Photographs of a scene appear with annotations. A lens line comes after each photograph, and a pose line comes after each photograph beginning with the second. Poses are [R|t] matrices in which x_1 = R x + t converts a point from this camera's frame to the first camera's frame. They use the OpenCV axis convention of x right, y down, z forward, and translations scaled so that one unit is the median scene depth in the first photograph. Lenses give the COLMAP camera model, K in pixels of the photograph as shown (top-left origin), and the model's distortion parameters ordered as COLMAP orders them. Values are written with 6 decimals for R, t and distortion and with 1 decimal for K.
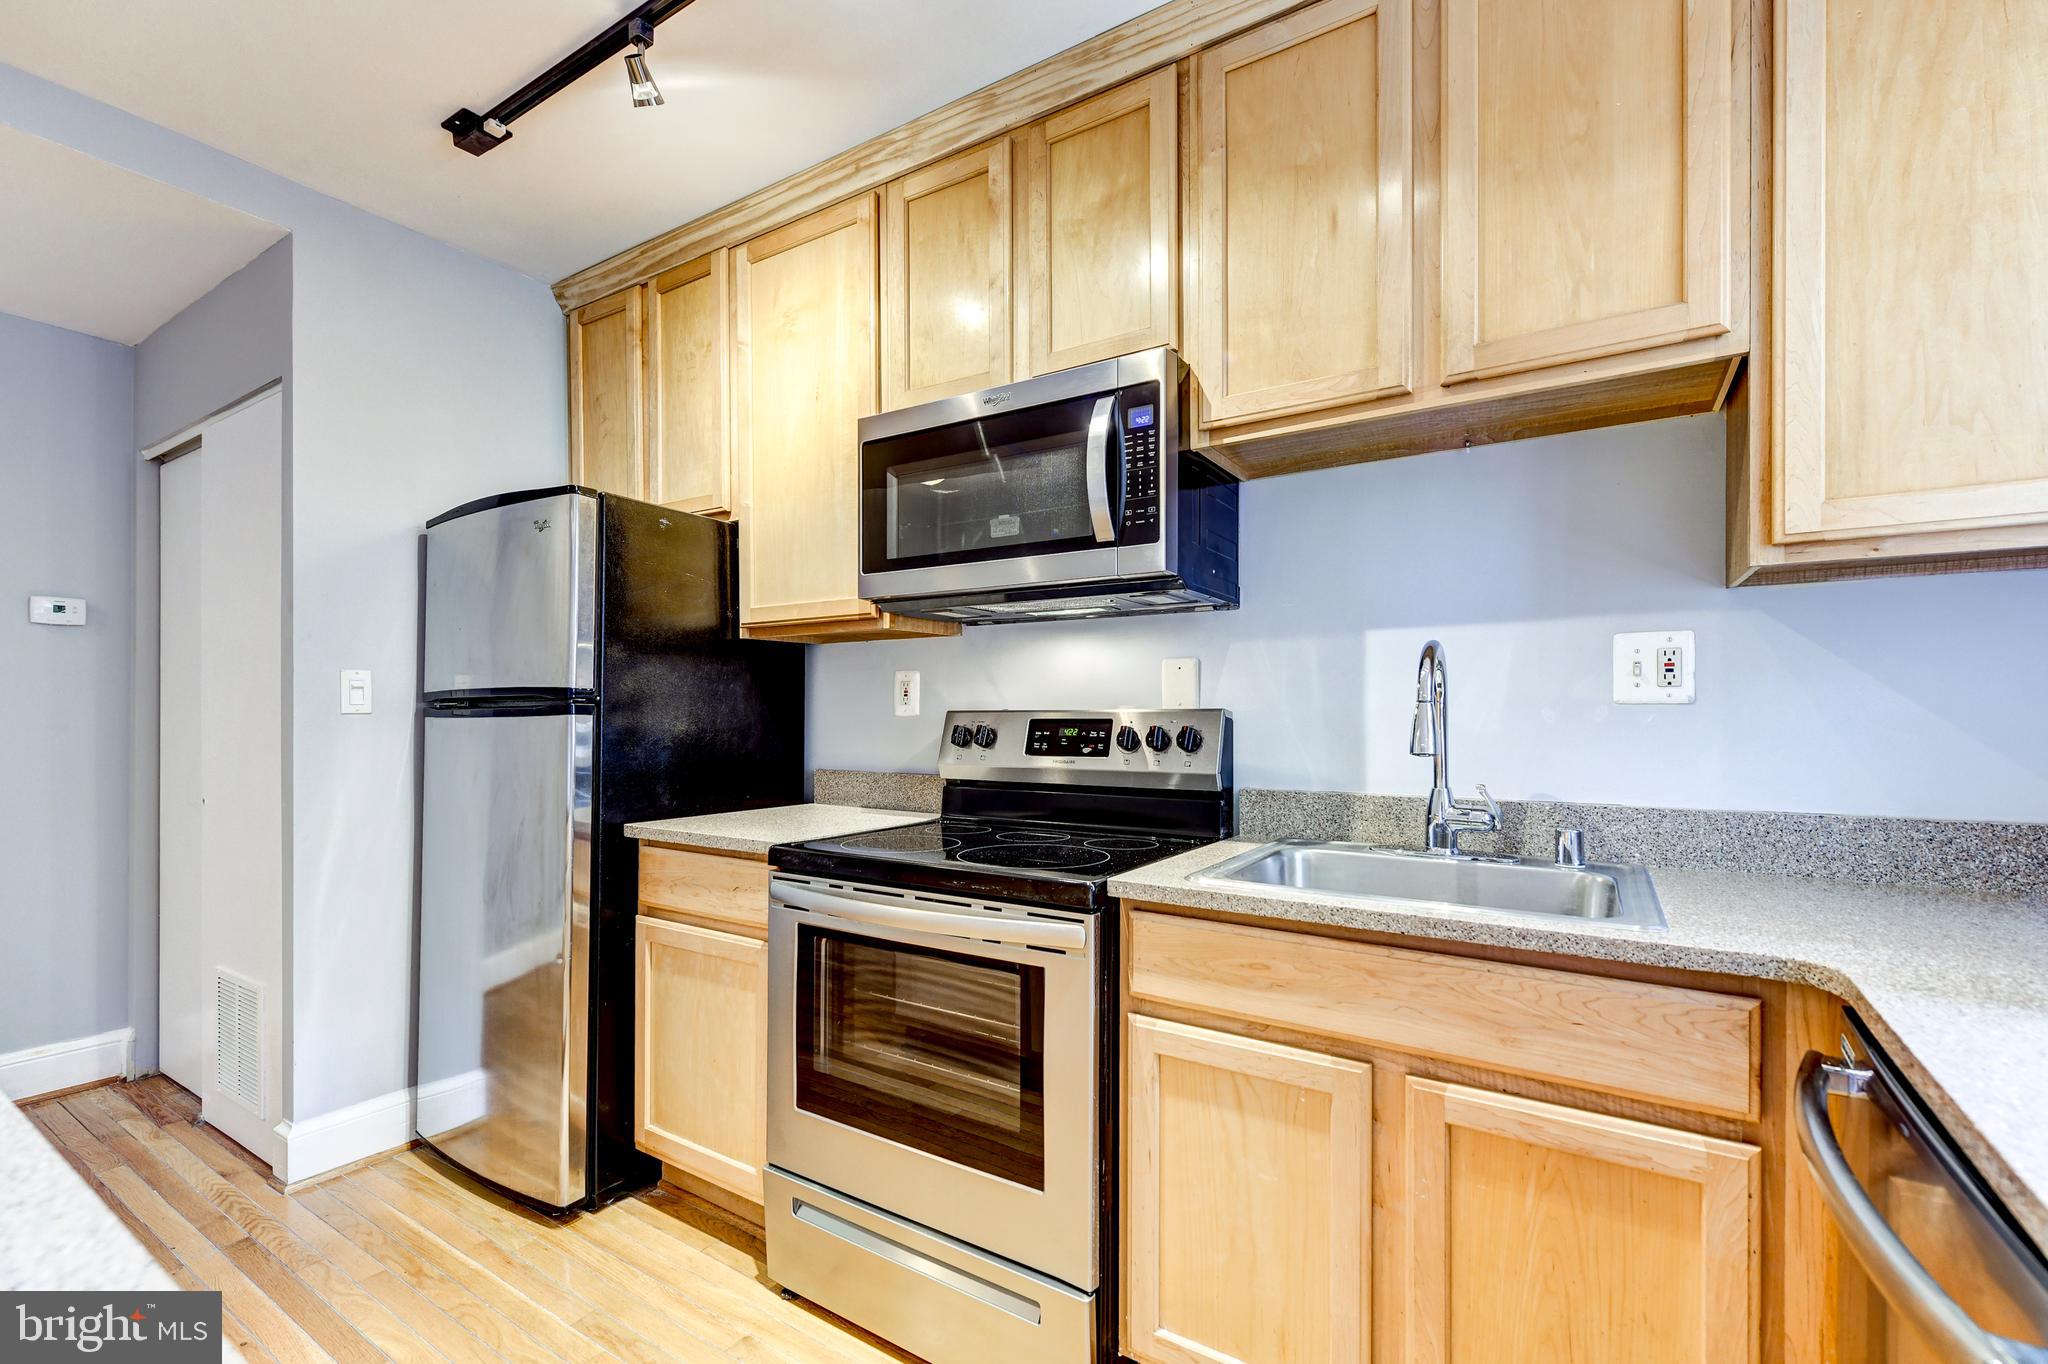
lens RADIAL K [[884.6, 0, 1023.0], [0, 884.6, 714.5], [0, 0, 1]] dist [0.004112, -0.002260]
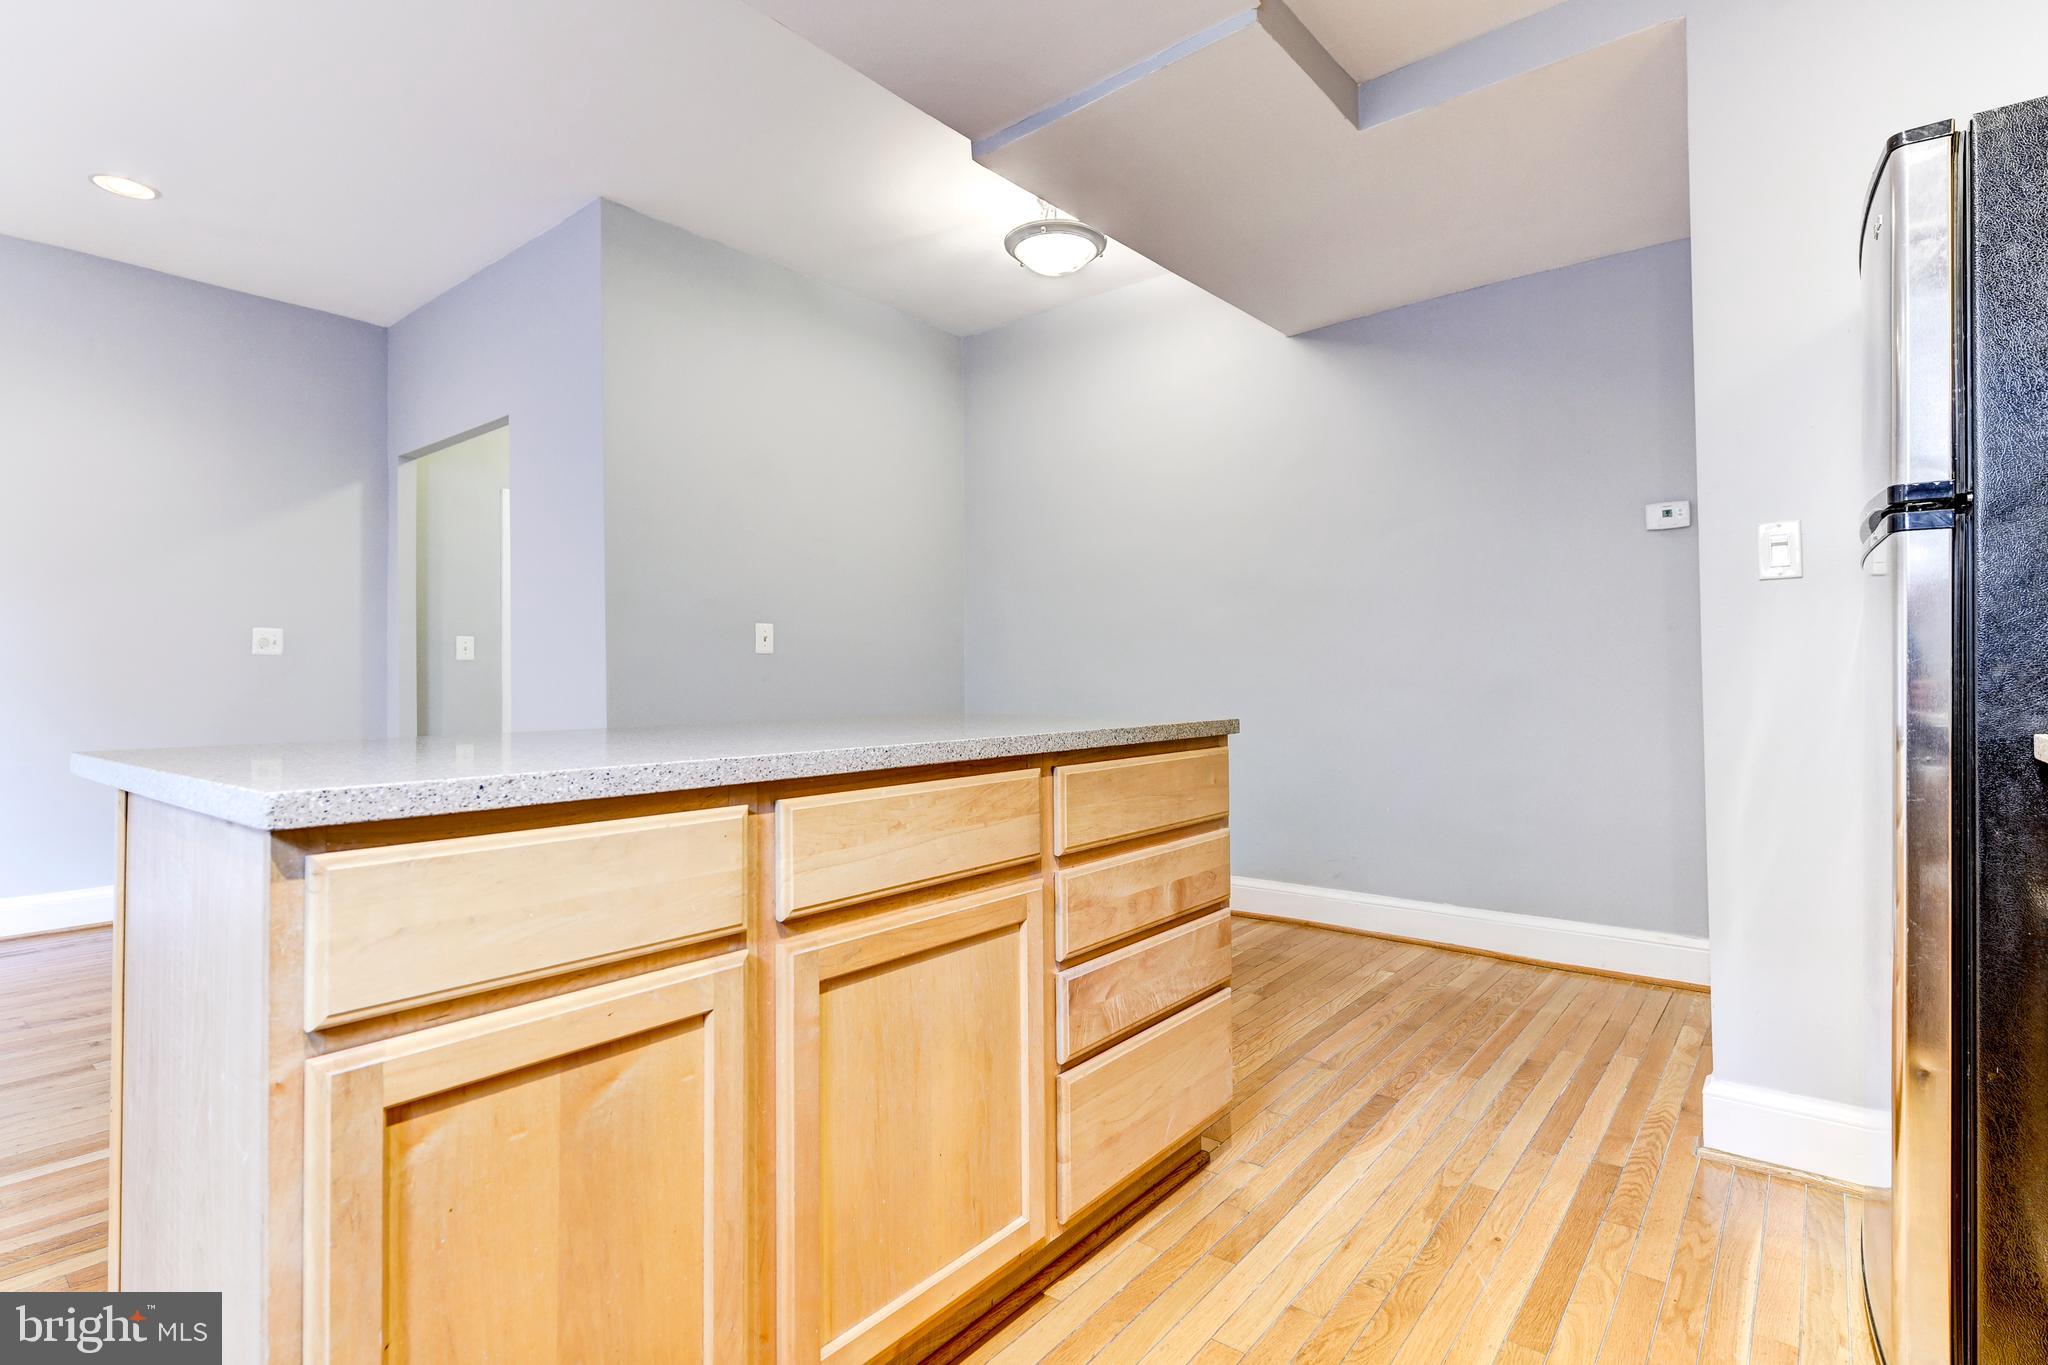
lens RADIAL K [[990.6, 0, 1026.8], [0, 990.6, 673.4], [0, 0, 1]] dist [0.004350, -0.002111]
pose [[-0.099124, -0.003990, -0.995067, 0.190636], [0.007824, 0.999958, -0.004789, 0.093989], [0.995044, -0.008260, -0.099089, 0.519310]]
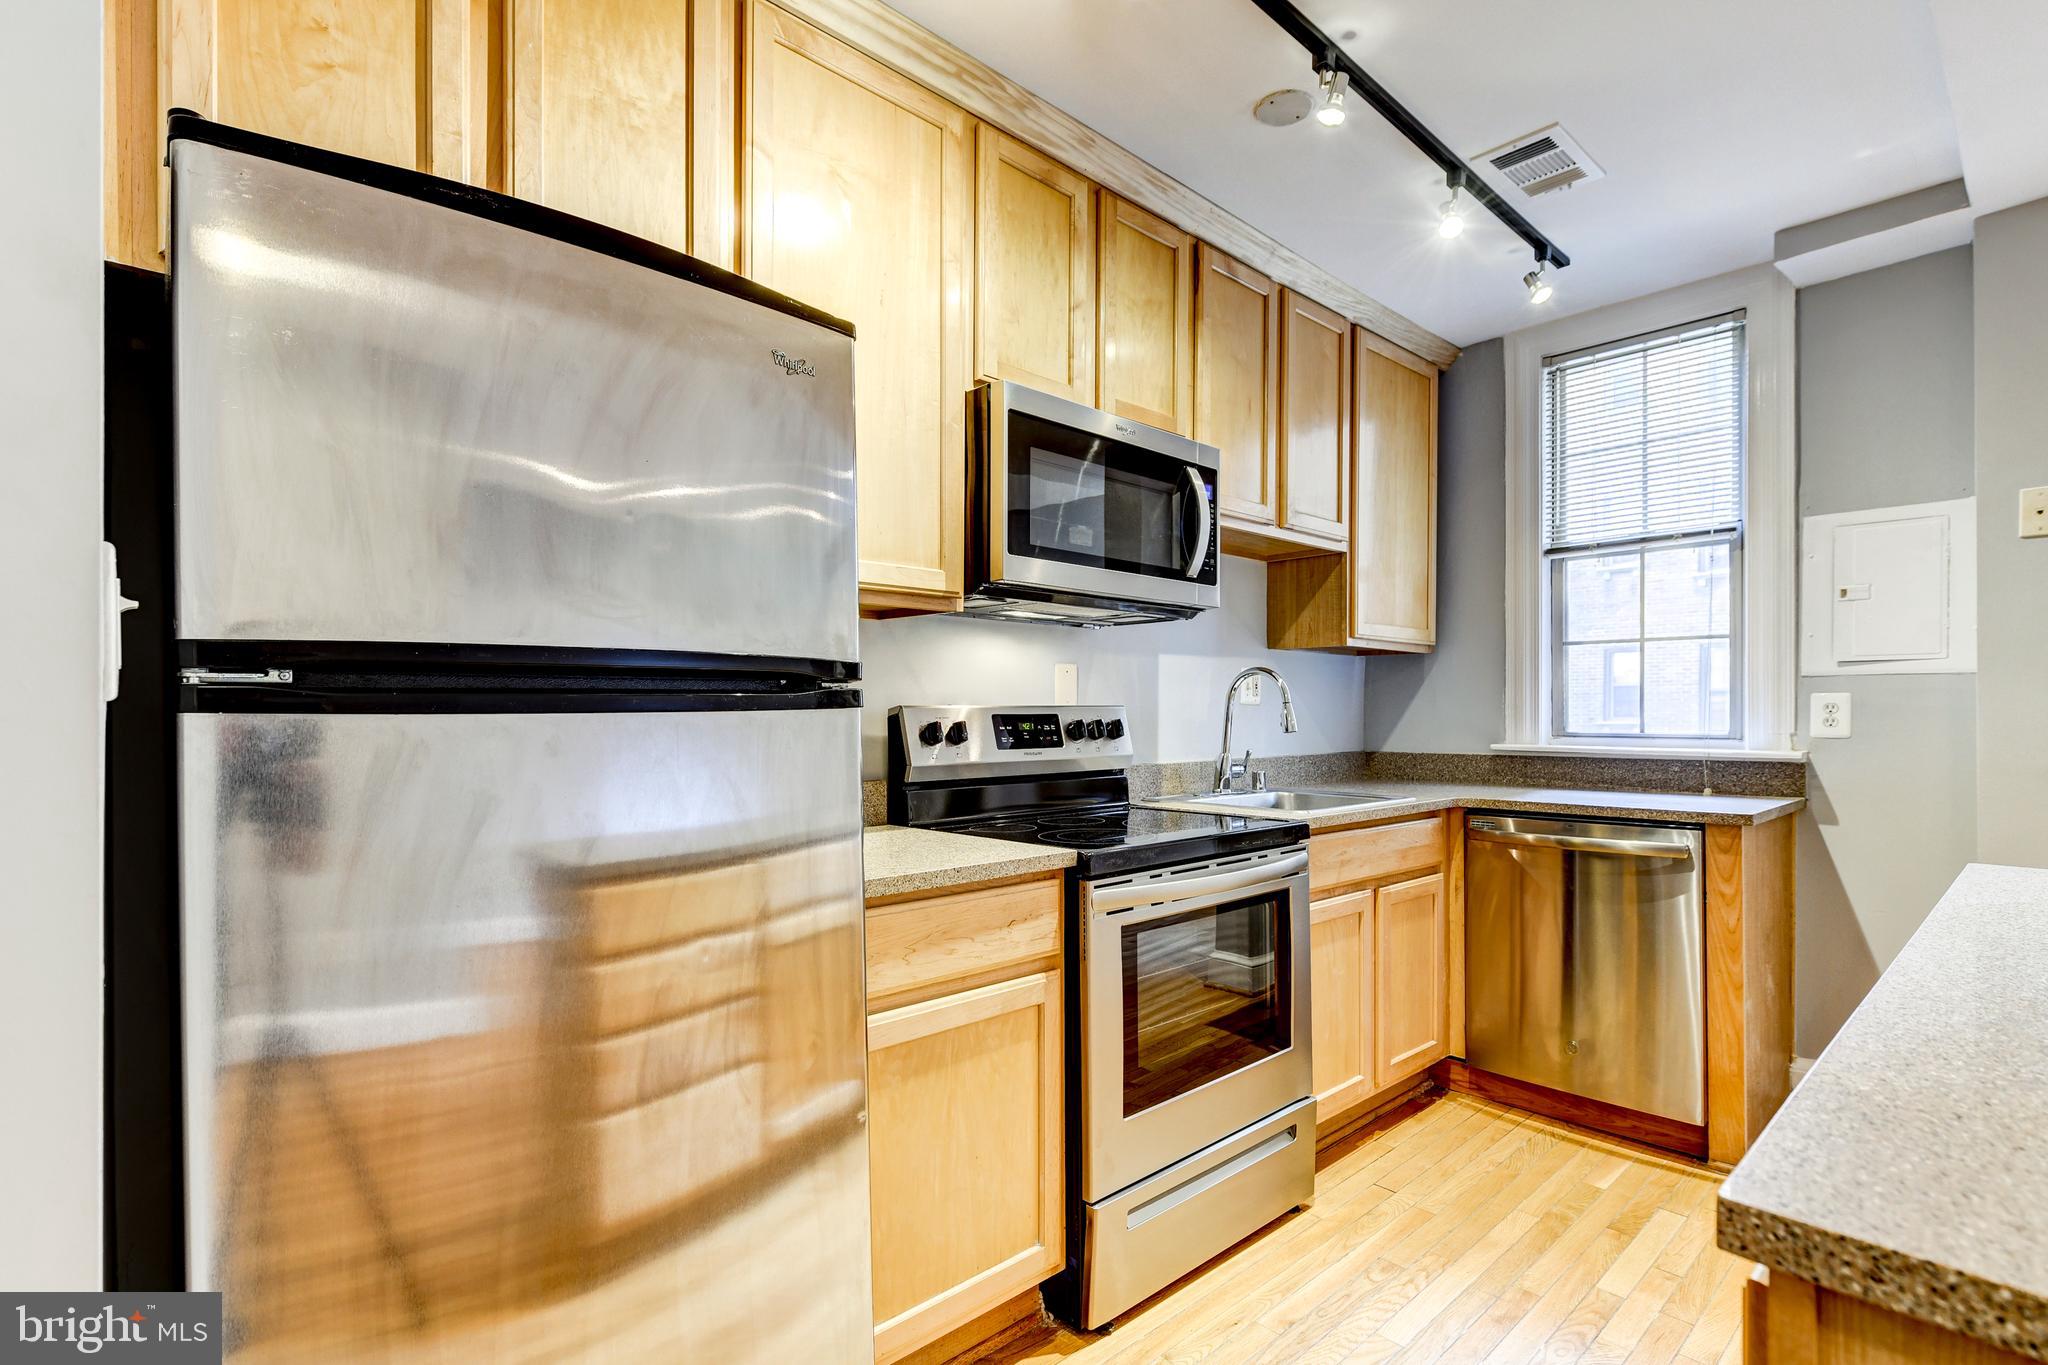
lens RADIAL K [[957.8, 0, 1026.6], [0, 957.8, 716.7], [0, 0, 1]] dist [-0.000926, -0.000301]
pose [[0.255322, -0.003853, 0.966848, -1.150919], [0.003273, 0.999990, 0.003121, 0.004938], [-0.966851, 0.002367, 0.255332, 0.750480]]
